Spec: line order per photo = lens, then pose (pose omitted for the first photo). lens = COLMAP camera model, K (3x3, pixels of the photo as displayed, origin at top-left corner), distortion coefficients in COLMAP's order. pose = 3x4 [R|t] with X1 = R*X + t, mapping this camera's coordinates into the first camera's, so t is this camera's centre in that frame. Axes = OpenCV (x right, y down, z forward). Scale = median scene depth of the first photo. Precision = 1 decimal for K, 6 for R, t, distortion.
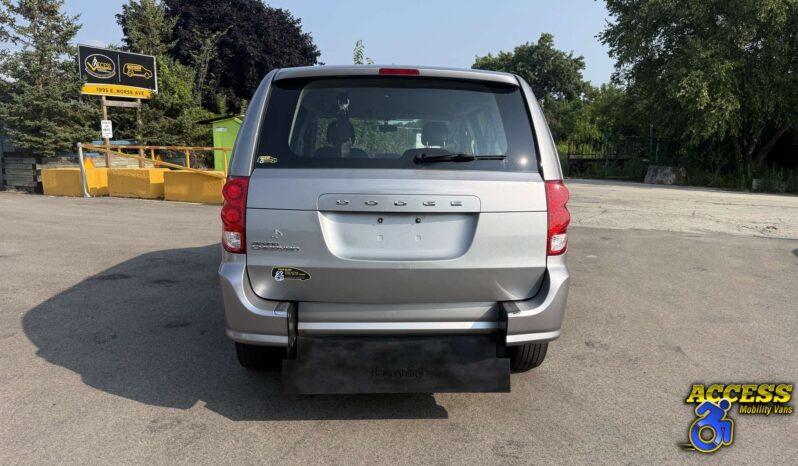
lens RADIAL K [[581.2, 0, 405.0], [0, 581.2, 236.3], [0, 0, 1]] dist [0.030650, -0.040493]
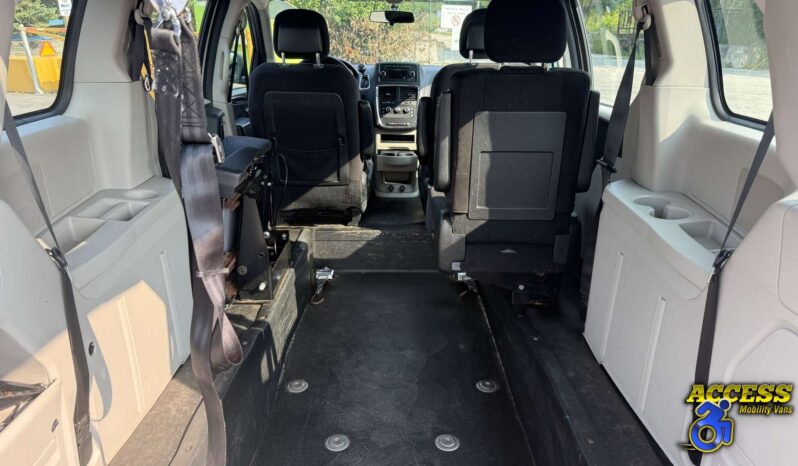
lens RADIAL K [[569.4, 0, 404.7], [0, 569.4, 245.7], [0, 0, 1]] dist [0.062484, -0.084047]
pose [[0.999296, 0.009505, -0.036279, -0.000543], [-0.001080, 0.974244, 0.225494, -0.037777], [0.037488, -0.225296, 0.973569, 0.161990]]
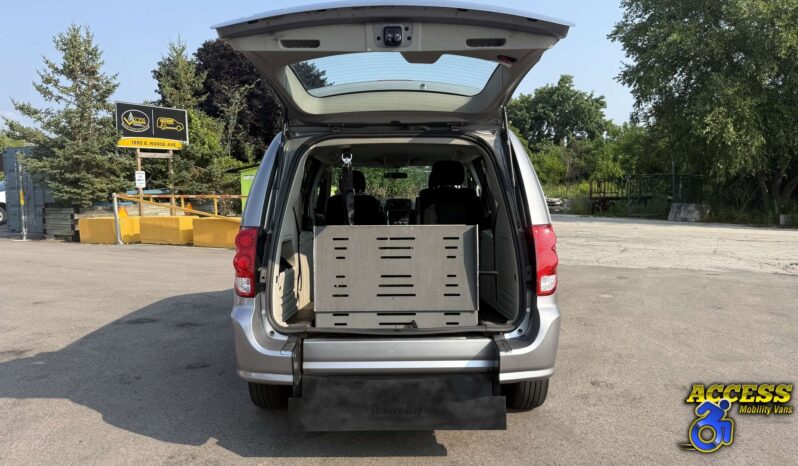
lens RADIAL K [[577.9, 0, 399.0], [0, 577.9, 233.0], [0, 0, 1]] dist [0.055781, -0.088820]
pose [[0.998413, -0.017520, -0.053524, 0.009194], [0.013389, 0.996973, -0.076587, -0.000747], [0.054704, 0.075748, 0.995625, -0.011881]]
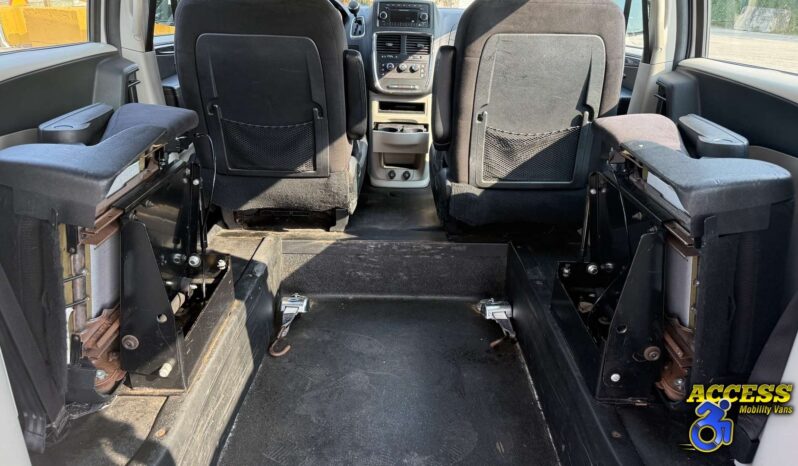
lens RADIAL K [[573.5, 0, 398.0], [0, 573.5, 238.4], [0, 0, 1]] dist [0.071717, -0.110718]
pose [[0.998572, 0.029649, -0.044446, -0.004607], [-0.016433, 0.962004, 0.272539, -0.037100], [0.050837, -0.271420, 0.961117, 0.222012]]
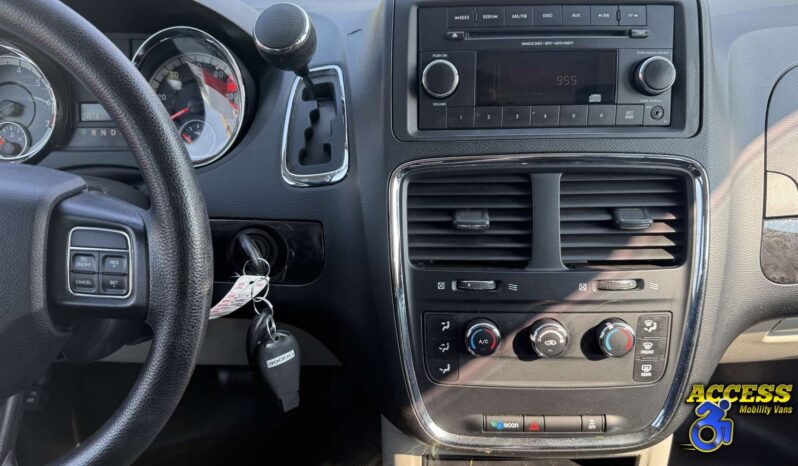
lens RADIAL K [[569.4, 0, 404.7], [0, 569.4, 245.7], [0, 0, 1]] dist [0.062484, -0.084047]
pose [[0.998038, -0.002902, -0.062548, -0.017433], [0.024068, 0.939963, 0.340427, -0.054481], [0.057805, -0.341264, 0.938188, 0.359551]]
